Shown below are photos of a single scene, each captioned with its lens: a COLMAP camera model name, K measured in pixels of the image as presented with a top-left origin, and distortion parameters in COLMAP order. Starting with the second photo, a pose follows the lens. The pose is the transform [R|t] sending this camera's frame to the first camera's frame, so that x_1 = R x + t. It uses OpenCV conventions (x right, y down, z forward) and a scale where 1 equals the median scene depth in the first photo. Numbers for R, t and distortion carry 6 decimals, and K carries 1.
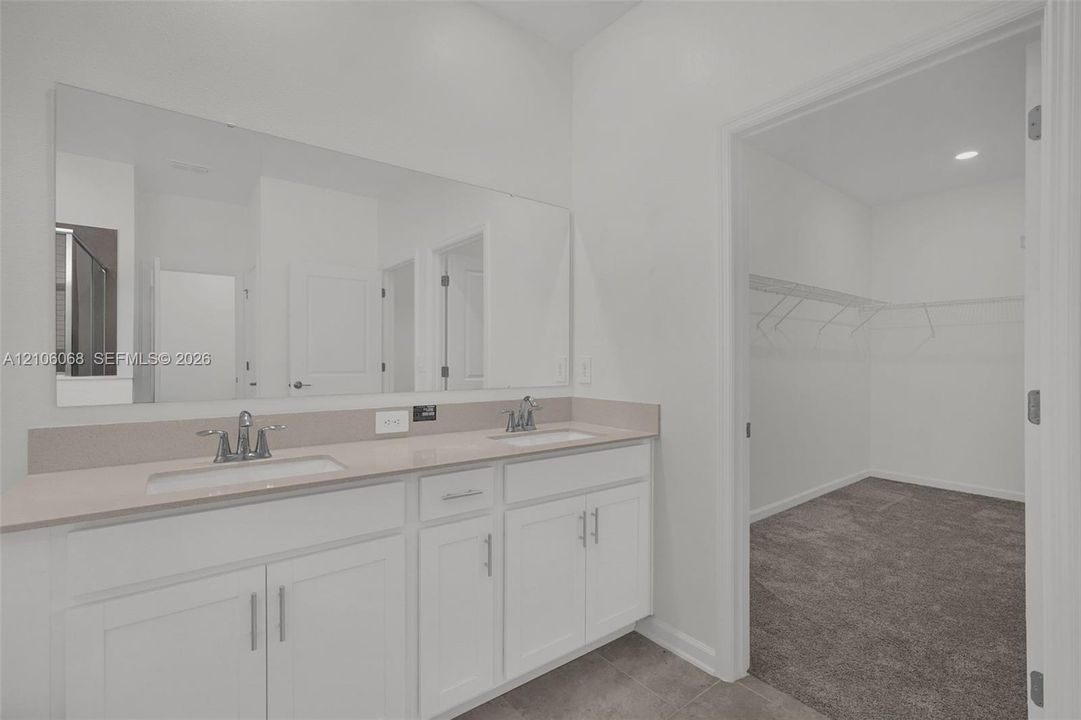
lens RADIAL K [[488.5, 0, 538.7], [0, 488.5, 362.9], [0, 0, 1]] dist [0.001699, 0.002117]
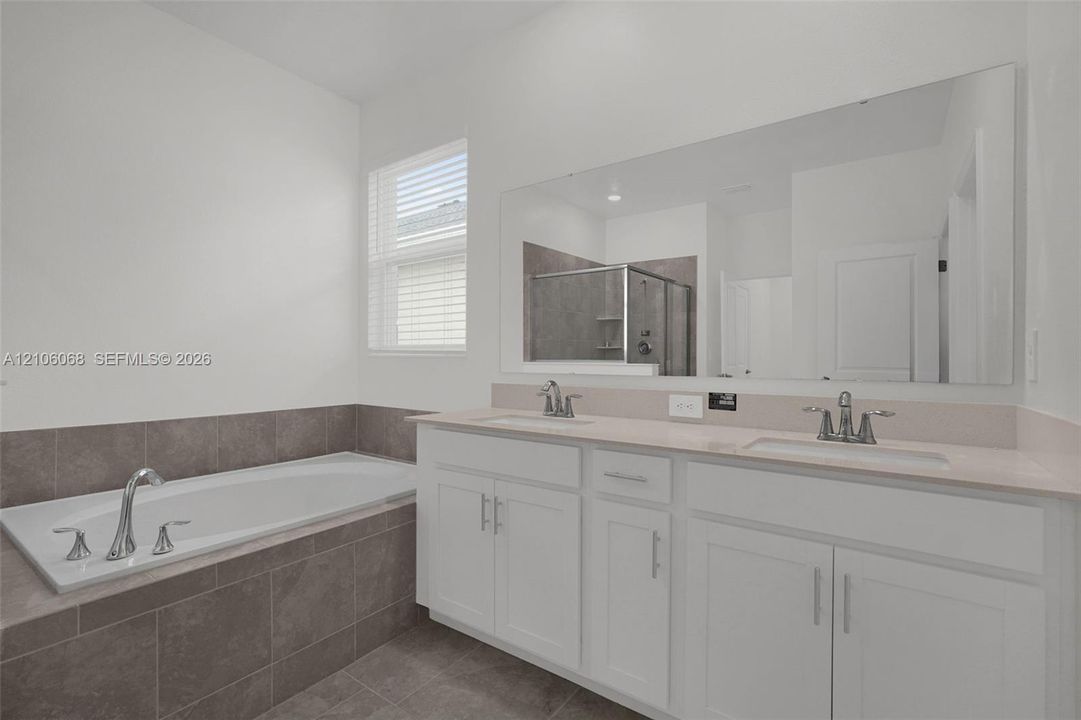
lens RADIAL K [[488.5, 0, 569.0], [0, 488.5, 353.2], [0, 0, 1]] dist [0.001699, 0.002117]
pose [[0.321040, 0.008794, -0.947025, 0.559557], [0.007455, 0.999902, 0.011812, -0.003212], [0.947036, -0.010852, 0.320943, 0.416876]]
